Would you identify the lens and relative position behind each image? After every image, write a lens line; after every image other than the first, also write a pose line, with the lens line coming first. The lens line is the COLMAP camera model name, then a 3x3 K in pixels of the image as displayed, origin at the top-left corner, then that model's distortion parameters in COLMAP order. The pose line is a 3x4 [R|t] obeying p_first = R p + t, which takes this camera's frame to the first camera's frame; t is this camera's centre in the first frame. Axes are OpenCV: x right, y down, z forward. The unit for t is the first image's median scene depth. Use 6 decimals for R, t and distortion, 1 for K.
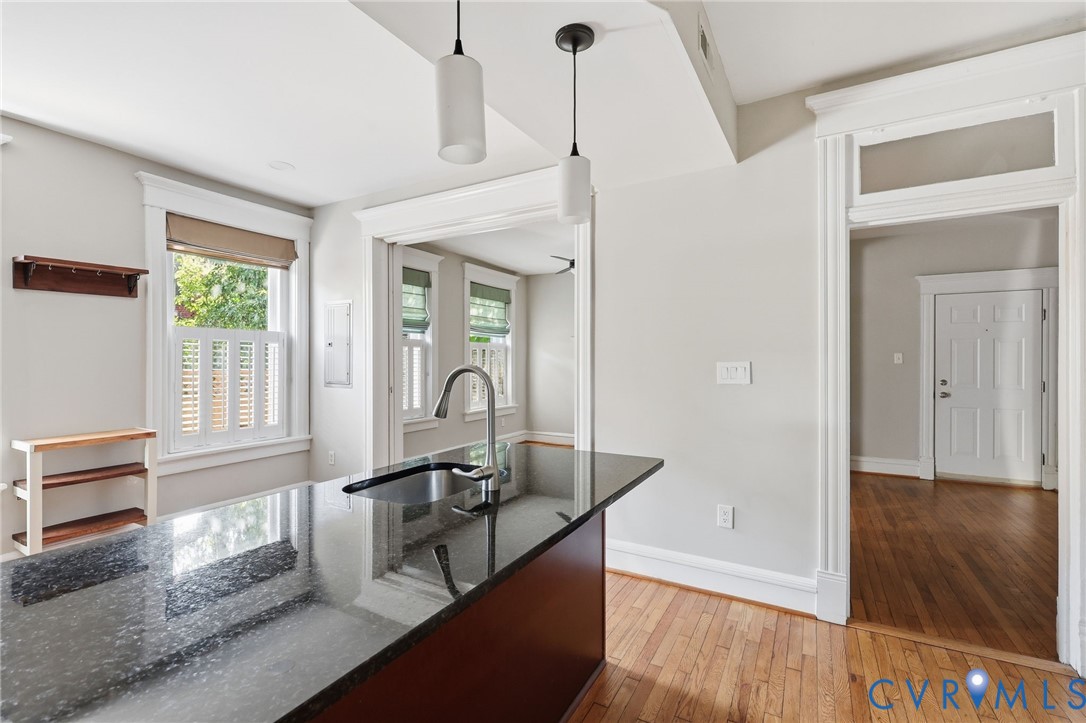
lens RADIAL K [[486.4, 0, 529.3], [0, 486.4, 360.2], [0, 0, 1]] dist [-0.001581, -0.000310]
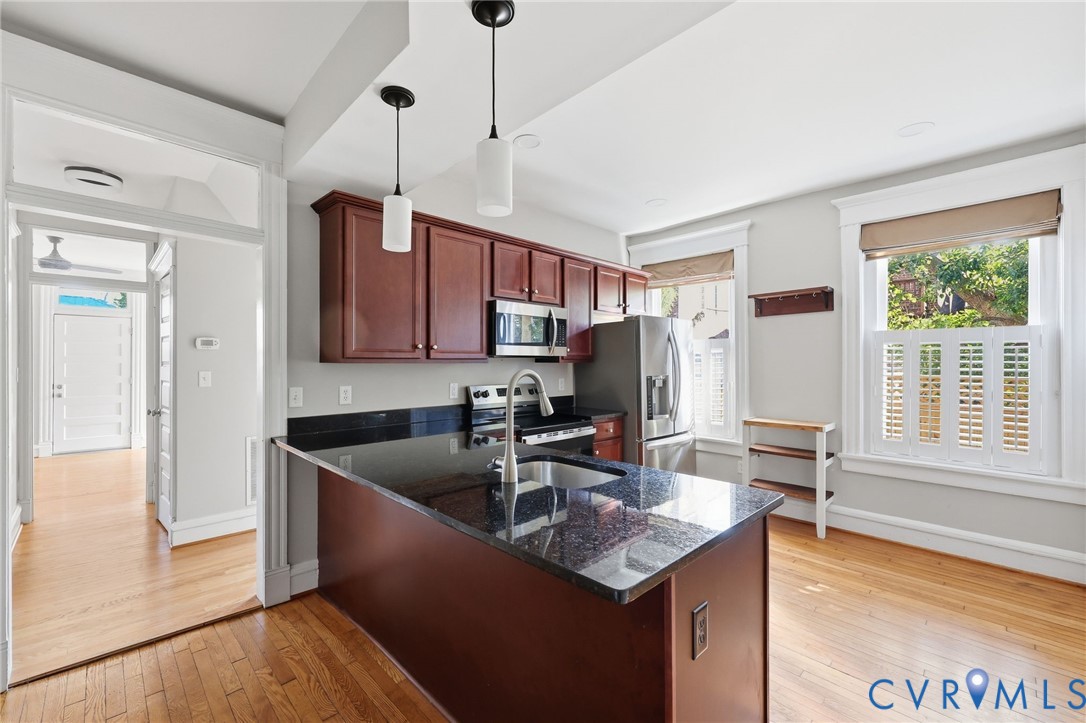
lens RADIAL K [[449.6, 0, 543.0], [0, 449.6, 361.5], [0, 0, 1]] dist [0.000767, 0.000123]
pose [[-0.268719, -0.000878, -0.963218, 0.364092], [-0.003603, 0.999994, 0.000093, -0.004091], [0.963212, 0.003495, -0.268720, 0.557164]]
